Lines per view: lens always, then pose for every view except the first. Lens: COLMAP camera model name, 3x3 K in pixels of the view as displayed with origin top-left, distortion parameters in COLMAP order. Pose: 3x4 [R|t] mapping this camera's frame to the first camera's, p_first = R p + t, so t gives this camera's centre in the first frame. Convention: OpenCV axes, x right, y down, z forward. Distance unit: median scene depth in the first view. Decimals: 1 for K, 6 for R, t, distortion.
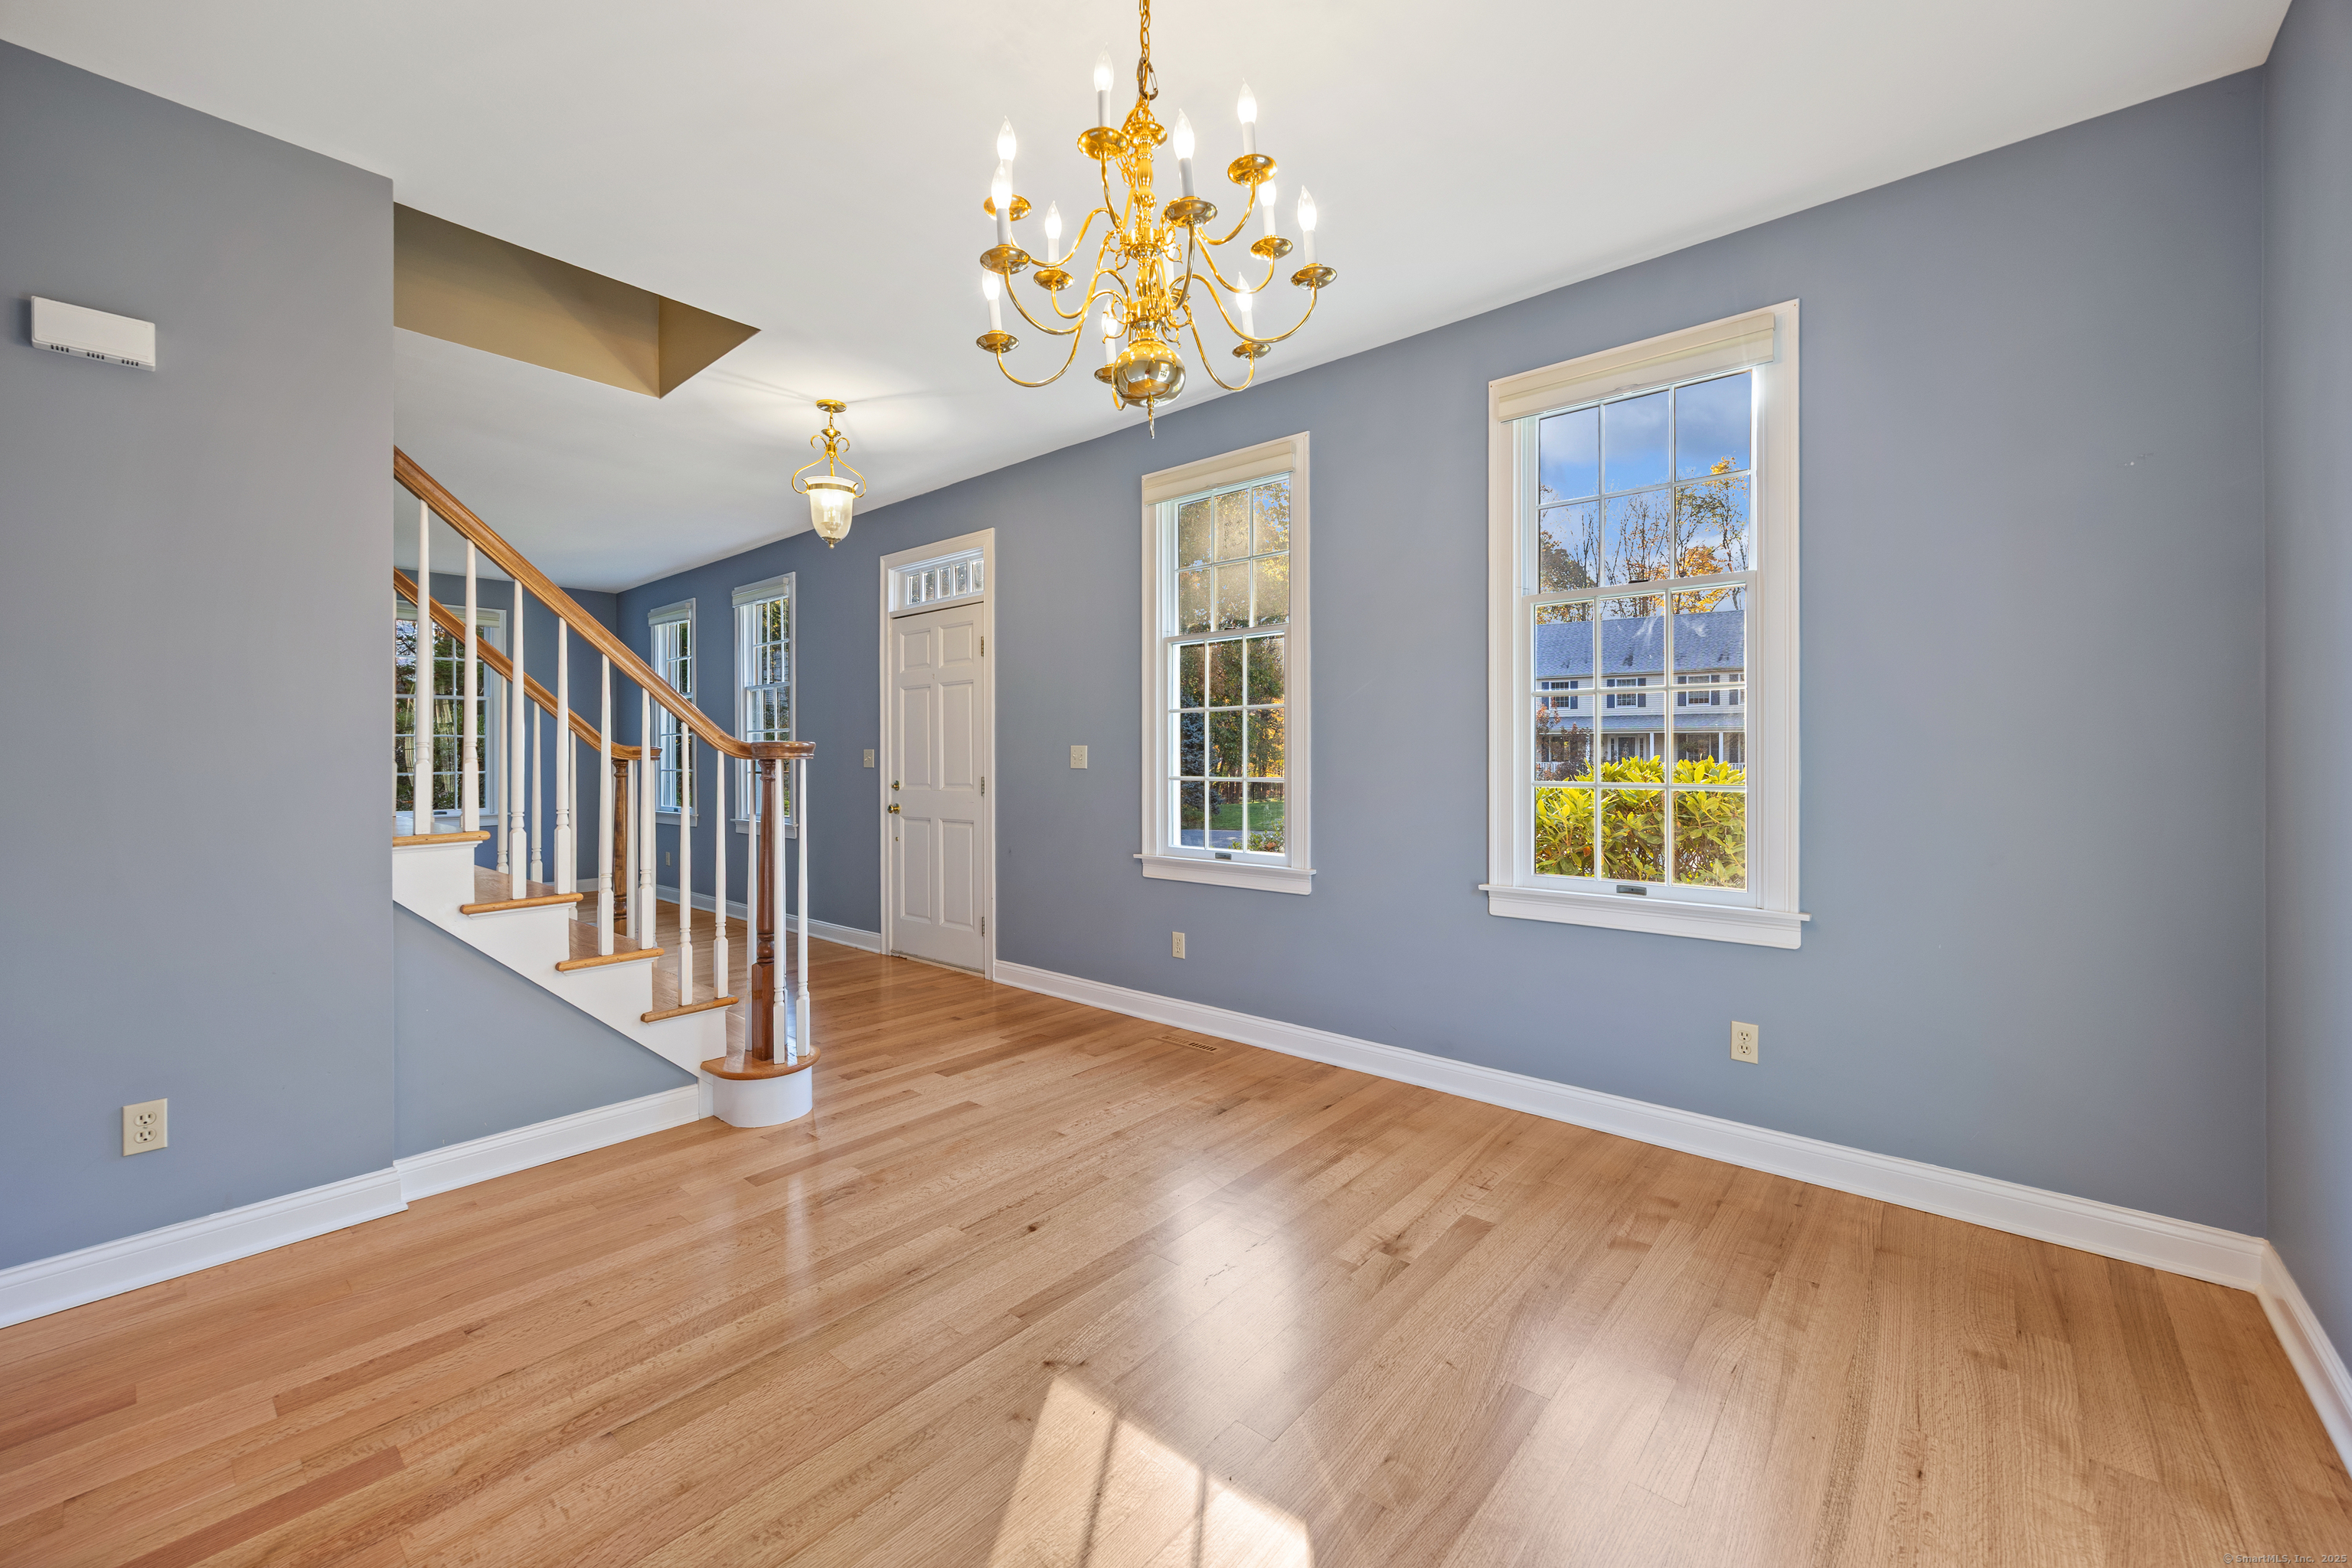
lens RADIAL K [[935.6, 0, 1166.4], [0, 935.6, 763.2], [0, 0, 1]] dist [0.001543, 0.000130]
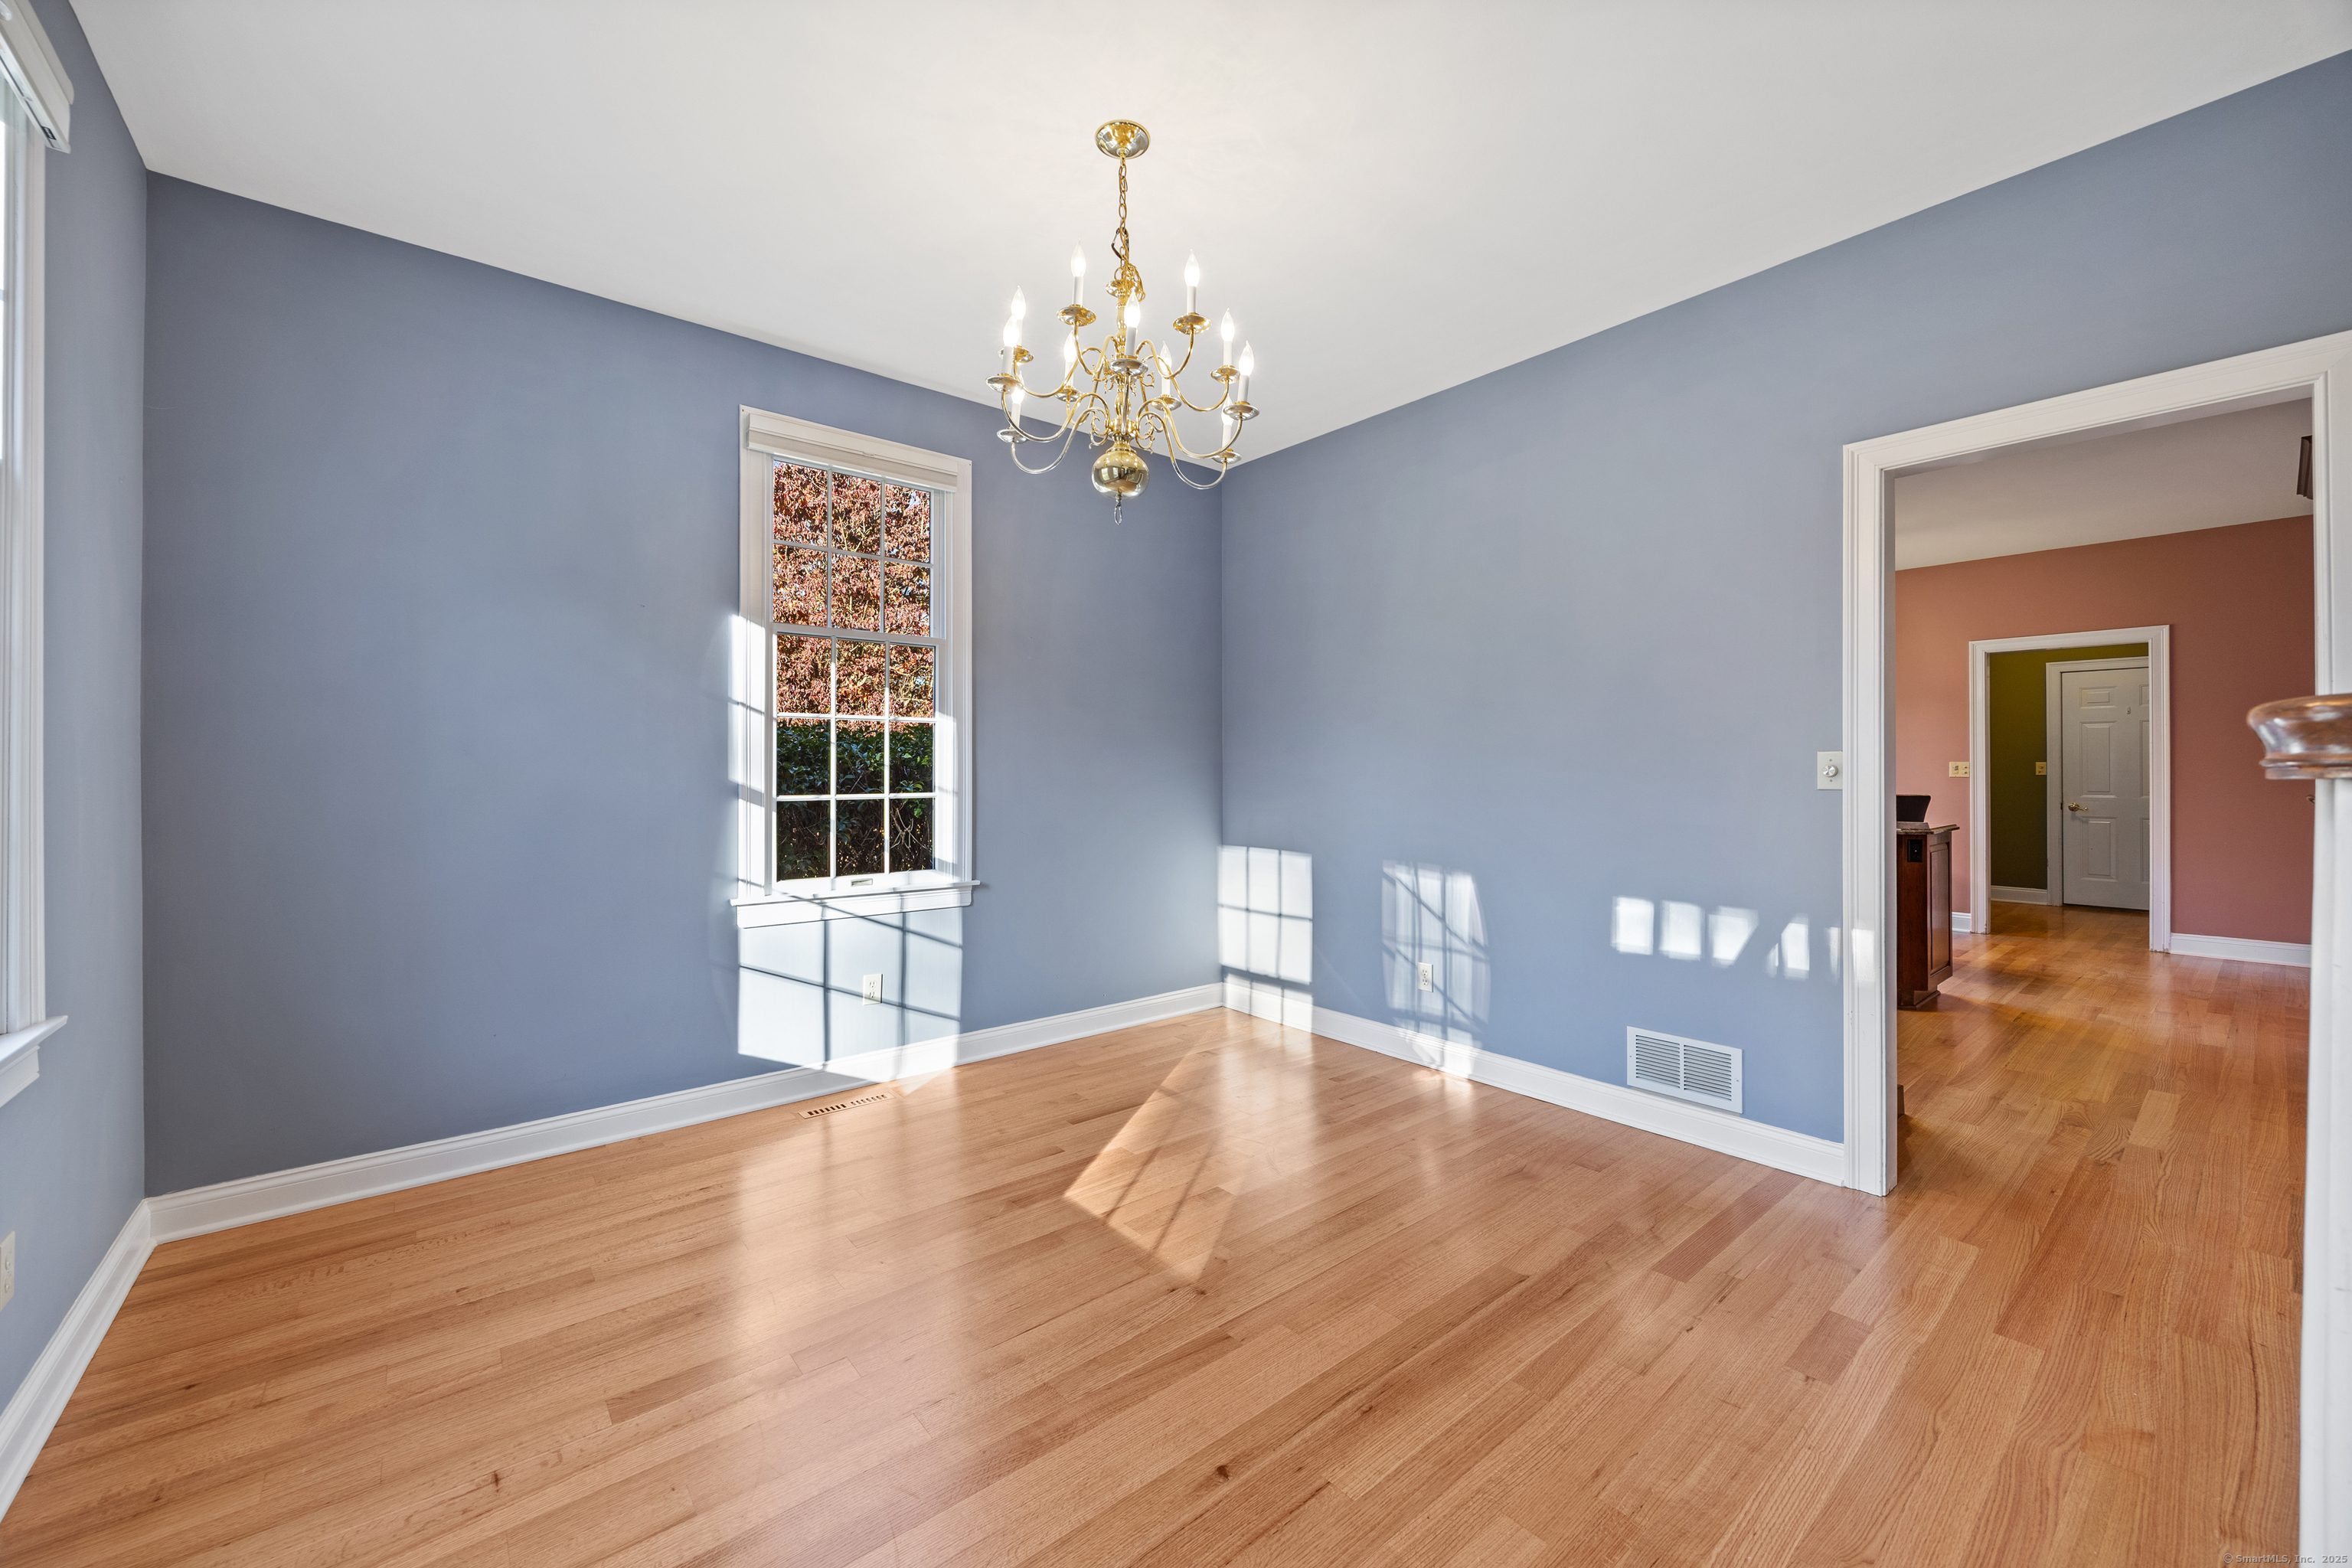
lens RADIAL K [[918.6, 0, 1176.0], [0, 918.6, 784.0], [0, 0, 1]] dist [0.006768, 0.000258]
pose [[-0.986928, 0.001301, 0.161159, -0.277530], [0.003610, 0.999895, 0.014035, -0.008838], [-0.161123, 0.014434, -0.986829, 2.108136]]
